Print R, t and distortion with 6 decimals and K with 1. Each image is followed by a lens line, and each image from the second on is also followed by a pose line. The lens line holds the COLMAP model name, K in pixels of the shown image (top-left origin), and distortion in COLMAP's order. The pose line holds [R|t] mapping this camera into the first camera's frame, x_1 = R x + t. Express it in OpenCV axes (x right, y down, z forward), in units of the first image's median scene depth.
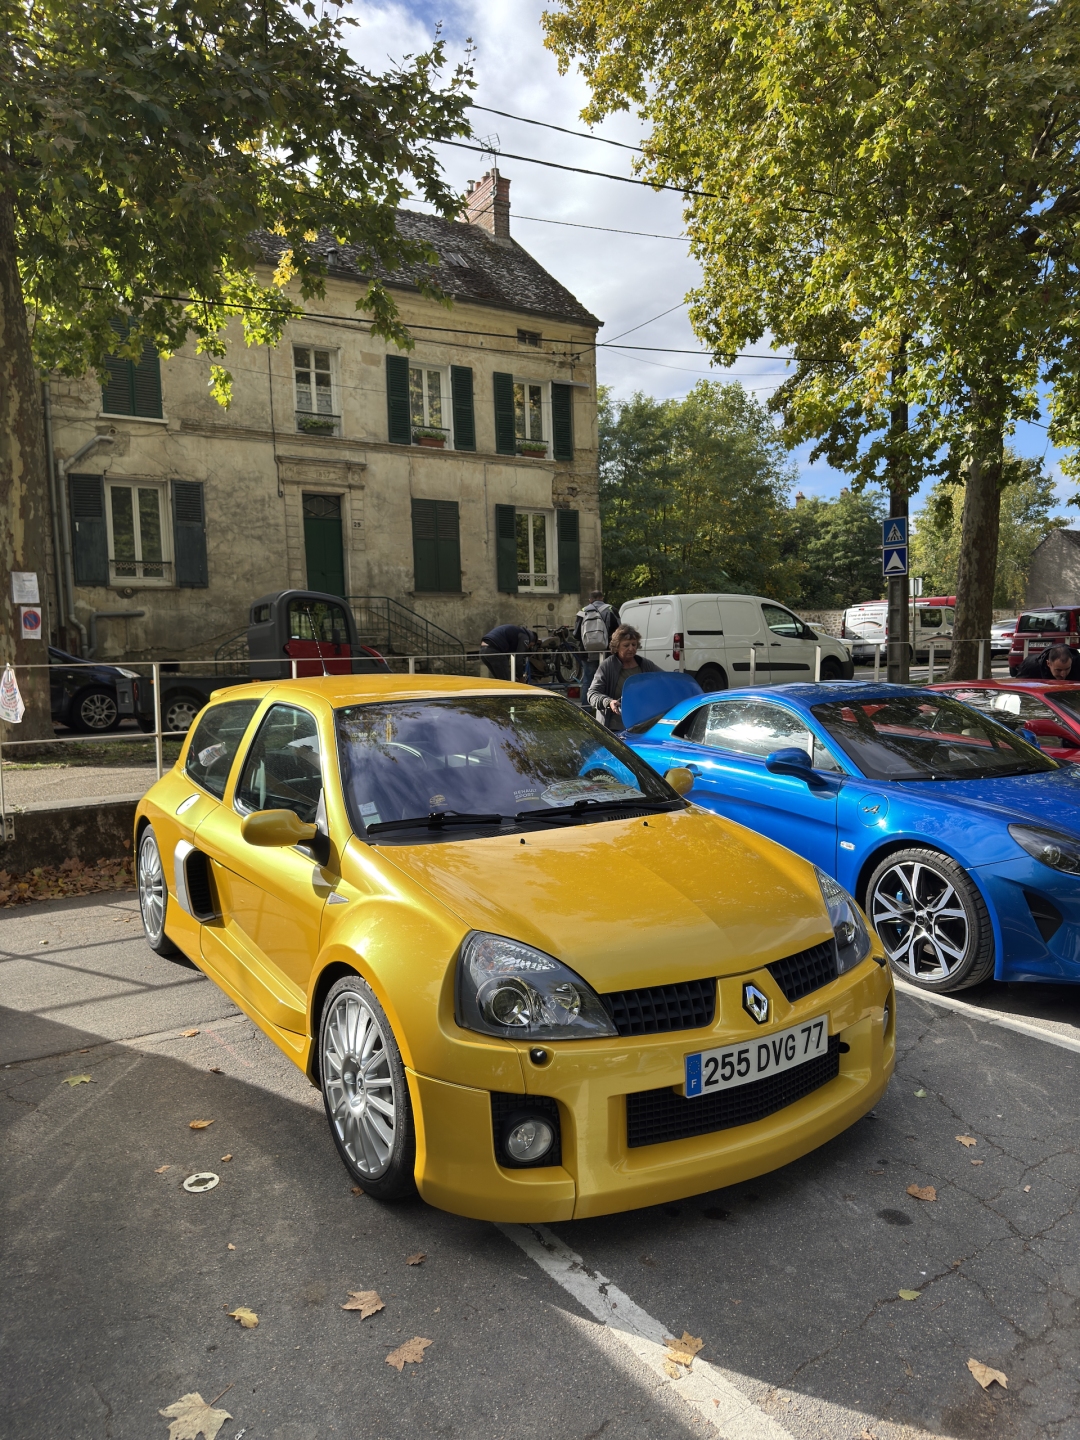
lens RADIAL K [[1008.2, 0, 541.8], [0, 1008.2, 729.8], [0, 0, 1]] dist [0.086766, -0.107550]
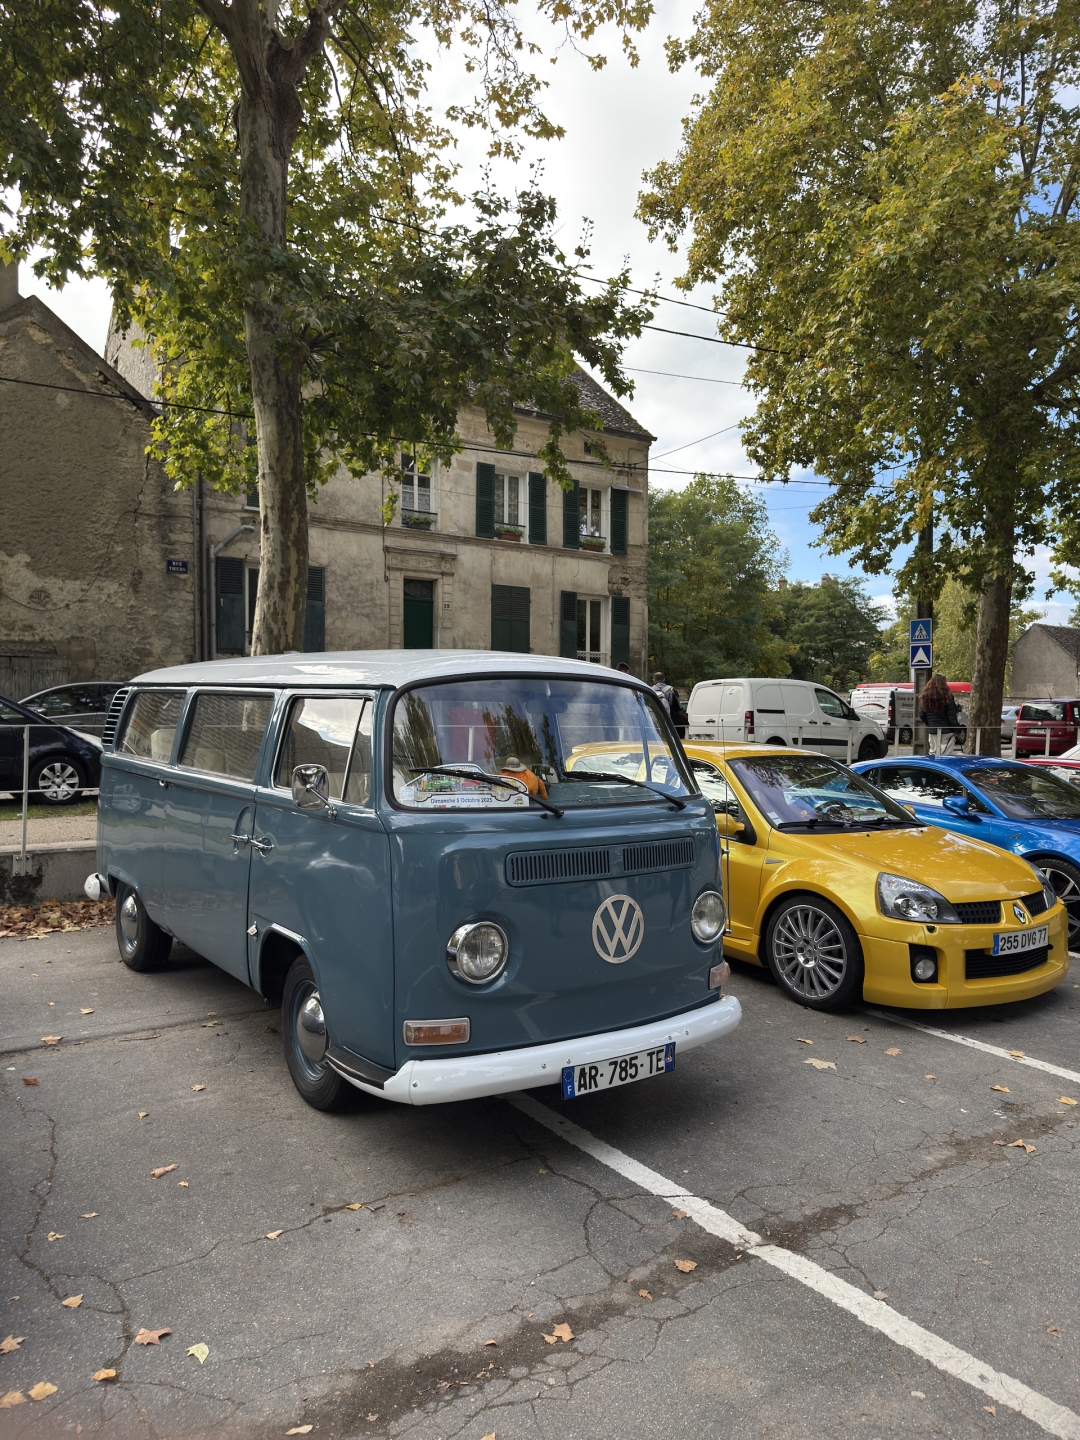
lens RADIAL K [[1279.0, 0, 359.3], [0, 1279.0, 720.5], [0, 0, 1]] dist [0.218181, -0.336267]
pose [[0.998146, 0.035465, 0.049456, -0.357582], [-0.031980, 0.997064, -0.069573, 0.032967], [-0.051778, 0.067862, 0.996350, -0.450816]]
